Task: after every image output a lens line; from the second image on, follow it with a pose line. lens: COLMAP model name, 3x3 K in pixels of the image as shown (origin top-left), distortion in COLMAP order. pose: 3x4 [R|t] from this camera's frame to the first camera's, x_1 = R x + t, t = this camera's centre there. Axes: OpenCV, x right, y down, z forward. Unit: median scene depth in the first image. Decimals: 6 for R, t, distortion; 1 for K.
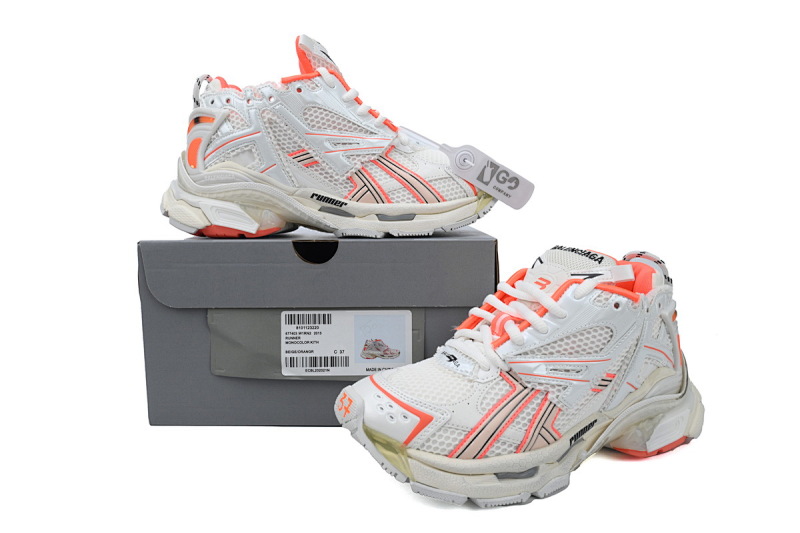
lens RADIAL K [[547.2, 0, 400.0], [0, 547.2, 266.5], [0, 0, 1]] dist [0.003114, 0.000354]
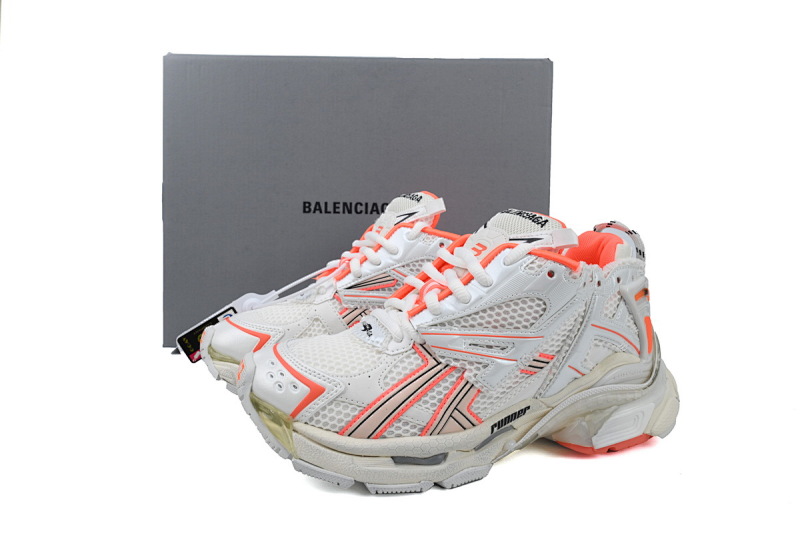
lens RADIAL K [[547.2, 0, 400.0], [0, 547.2, 266.5], [0, 0, 1]] dist [0.003114, 0.000354]
pose [[0.993065, 0.036348, -0.111806, 0.256744], [-0.035027, 0.999292, 0.013757, 0.056217], [0.112227, -0.009745, 0.993635, 0.122185]]
